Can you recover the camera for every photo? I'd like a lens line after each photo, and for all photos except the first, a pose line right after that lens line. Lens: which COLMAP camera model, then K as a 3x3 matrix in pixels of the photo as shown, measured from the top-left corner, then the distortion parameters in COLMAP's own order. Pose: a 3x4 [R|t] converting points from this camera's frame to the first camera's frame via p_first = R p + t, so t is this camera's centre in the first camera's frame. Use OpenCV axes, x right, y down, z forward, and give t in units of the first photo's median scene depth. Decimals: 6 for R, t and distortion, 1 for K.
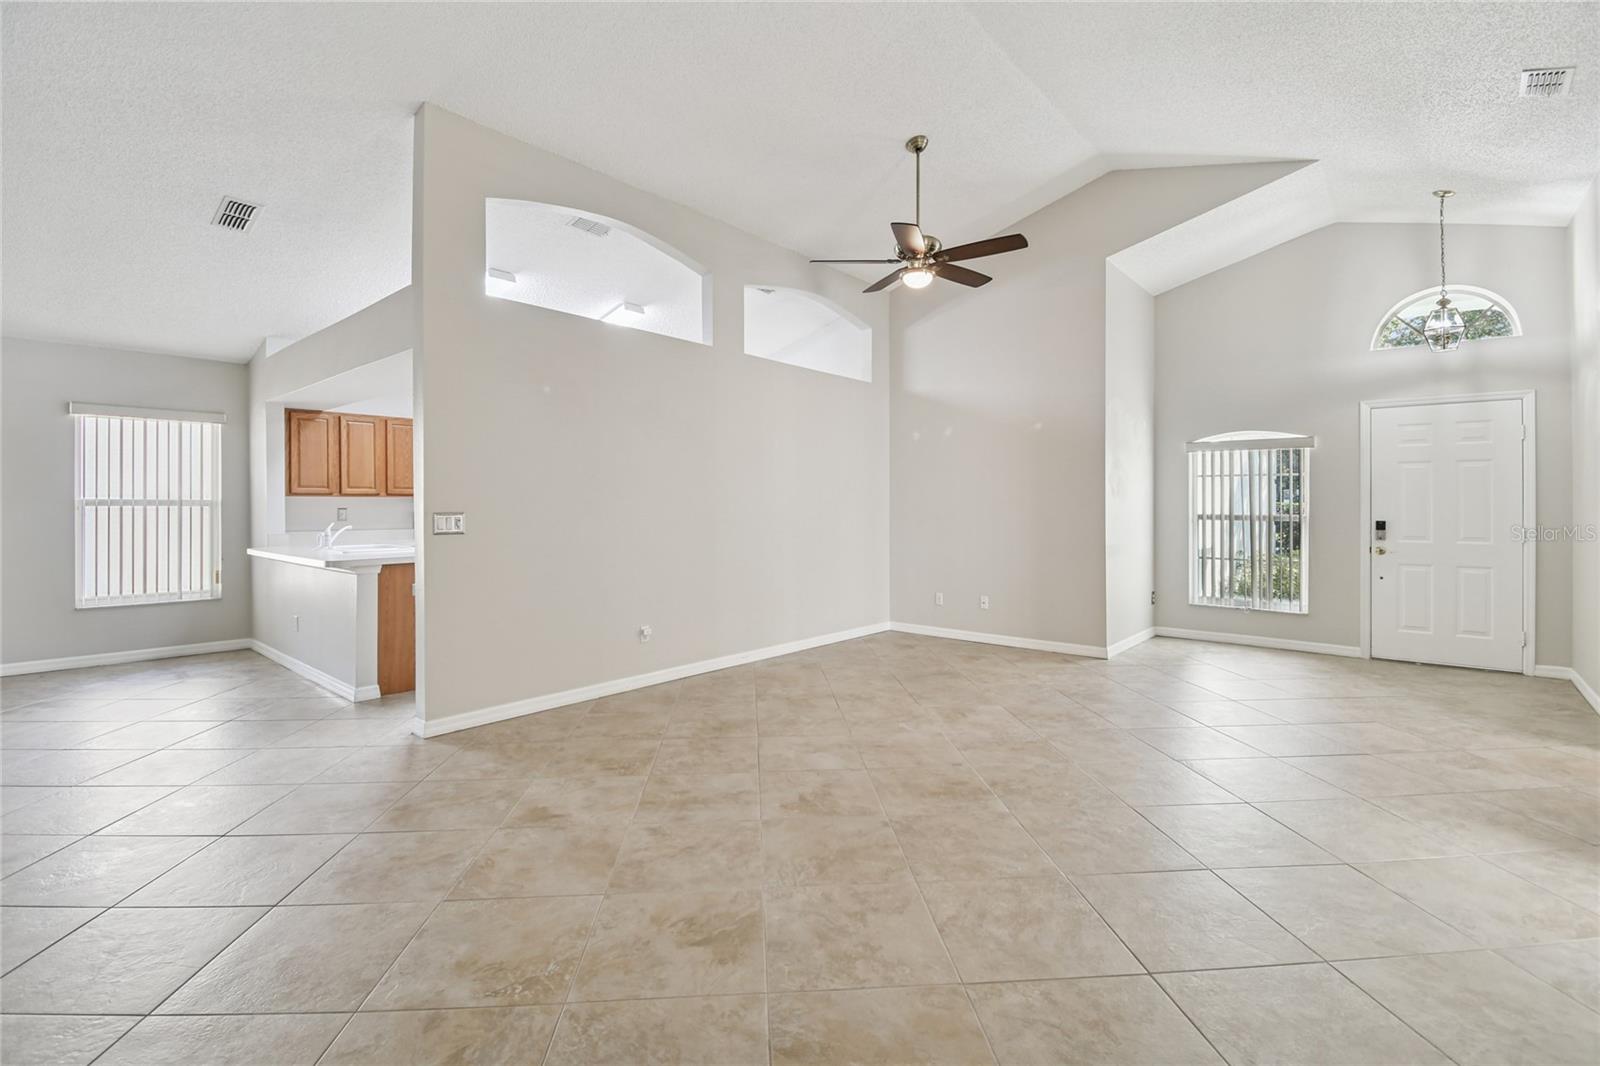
lens RADIAL K [[693.7, 0, 790.9], [0, 693.7, 528.8], [0, 0, 1]] dist [0.000062, -0.005145]
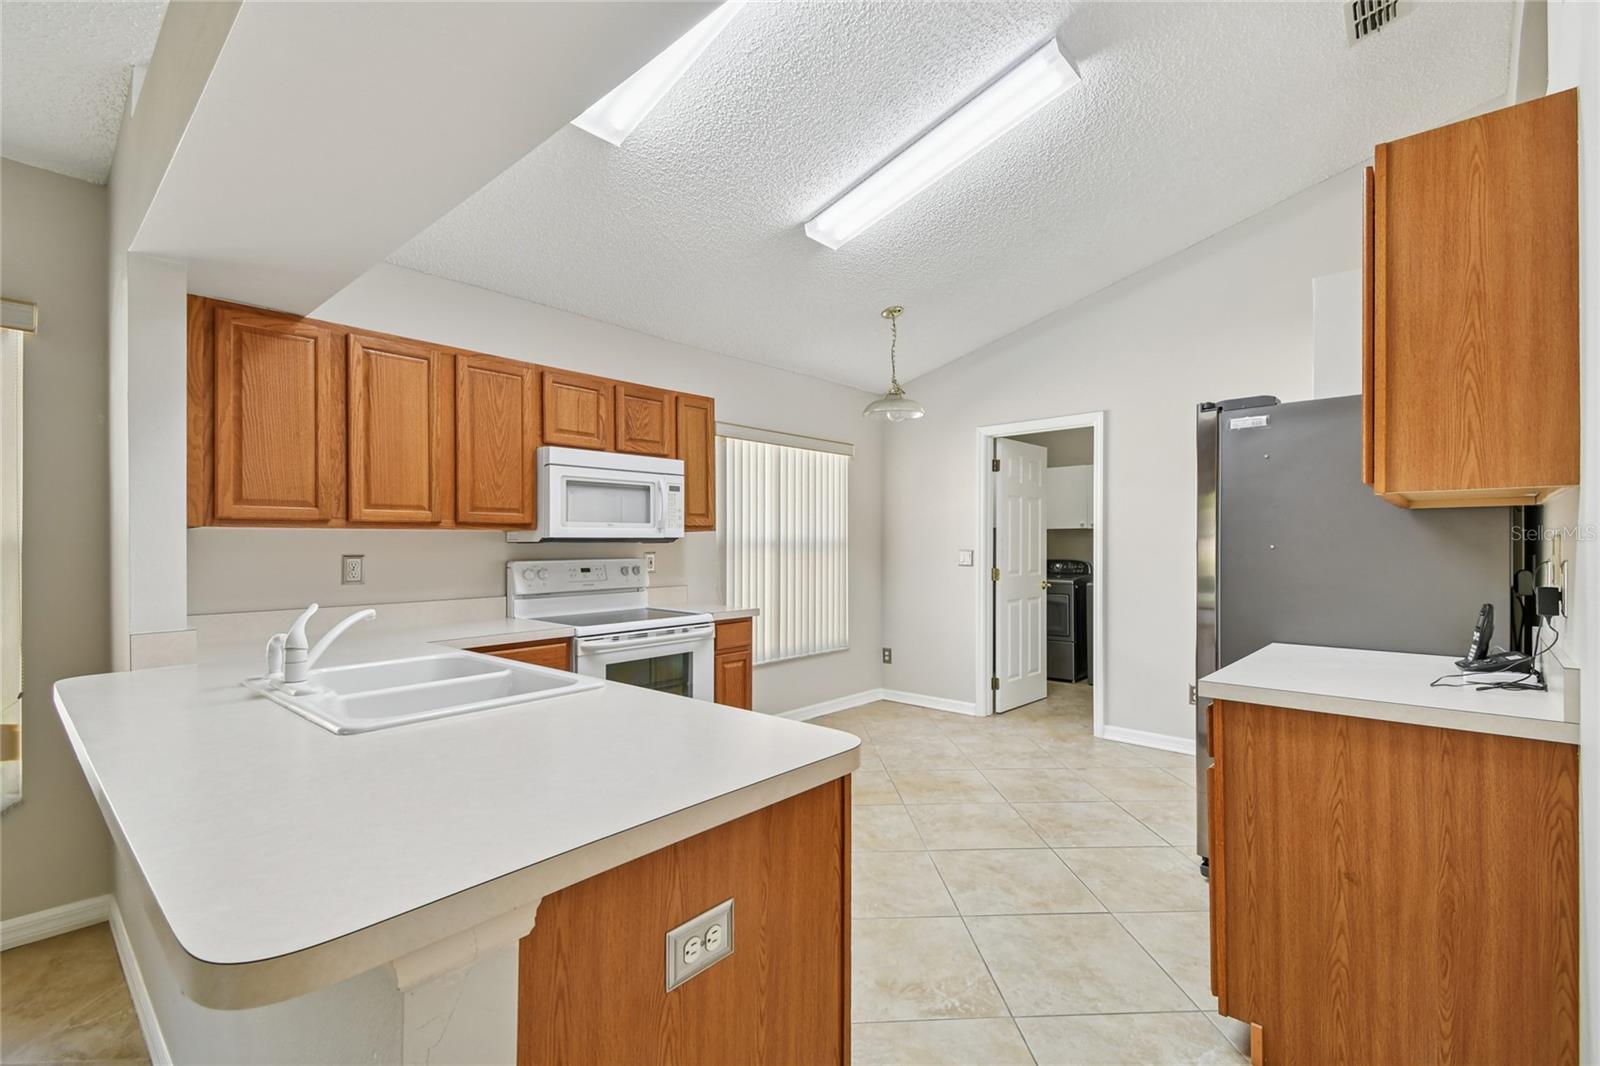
lens RADIAL K [[693.8, 0, 803.5], [0, 693.8, 548.2], [0, 0, 1]] dist [0.072162, -0.037041]
pose [[0.999822, -0.006099, -0.017858, -0.385968], [0.005585, 0.999573, -0.028679, -0.021329], [0.018025, 0.028575, 0.999429, 0.606317]]
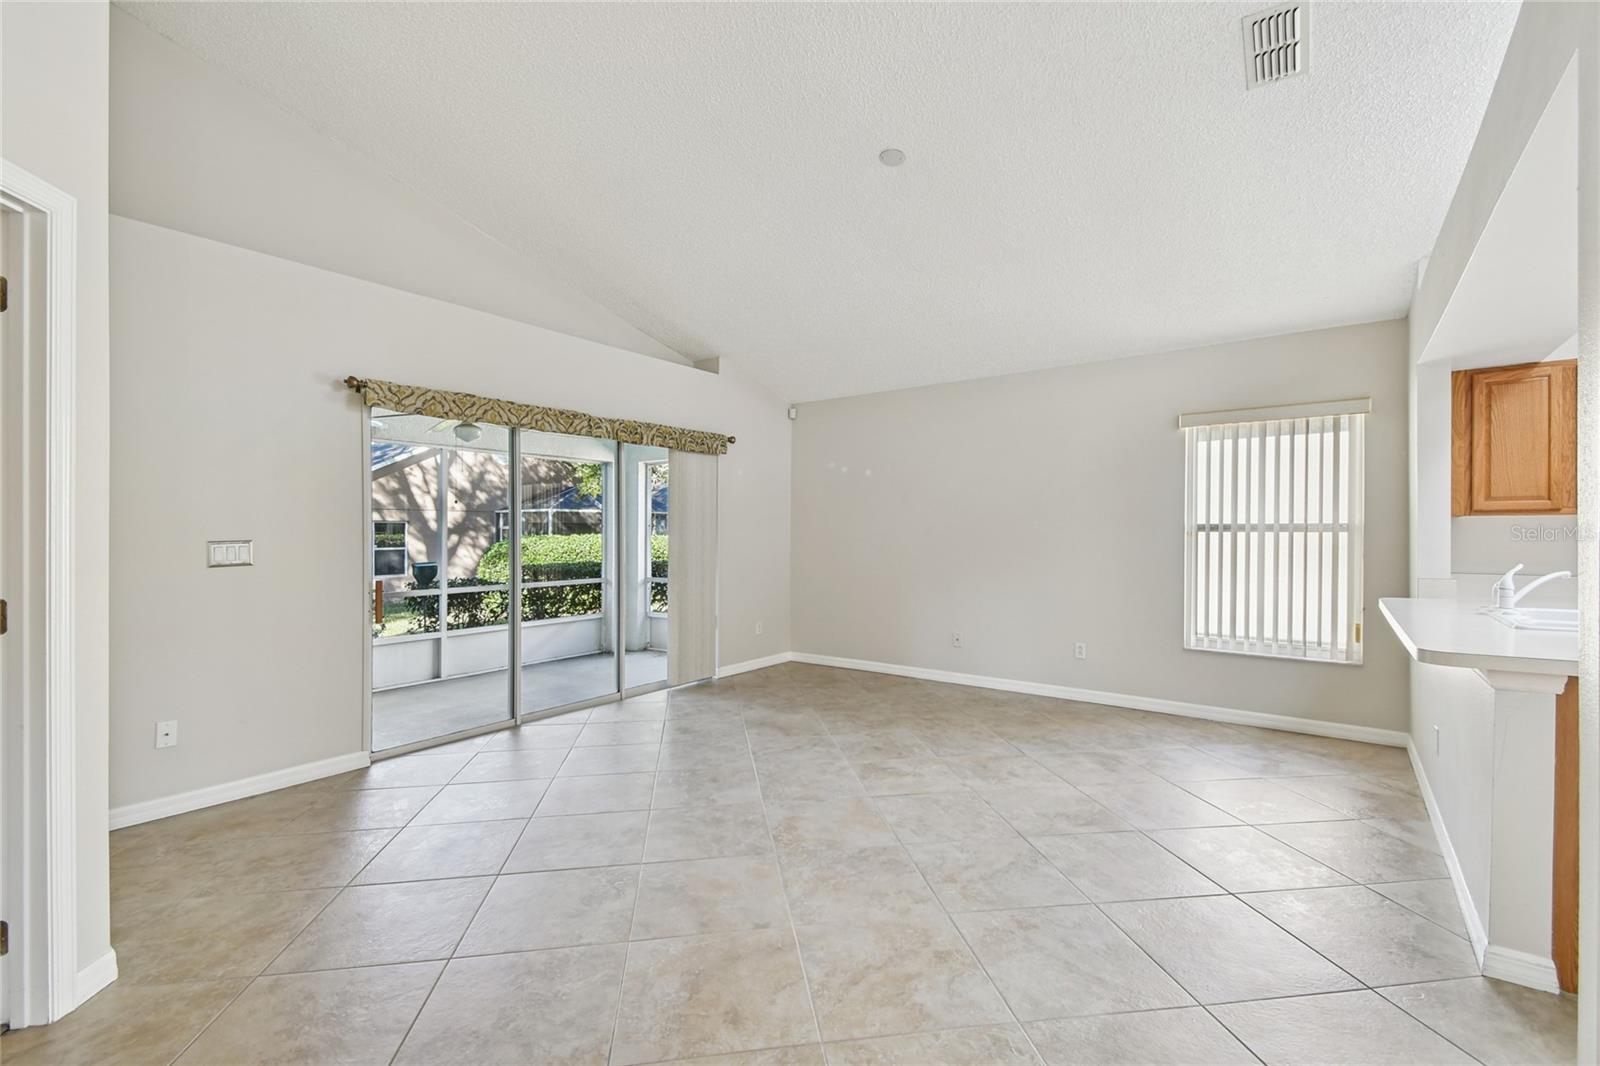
lens RADIAL K [[693.7, 0, 790.9], [0, 693.7, 528.8], [0, 0, 1]] dist [0.000062, -0.005145]
pose [[0.045918, -0.004896, -0.998933, -0.152150], [-0.031753, 0.999476, -0.006358, -0.013093], [0.998440, 0.032011, 0.045738, 0.384597]]
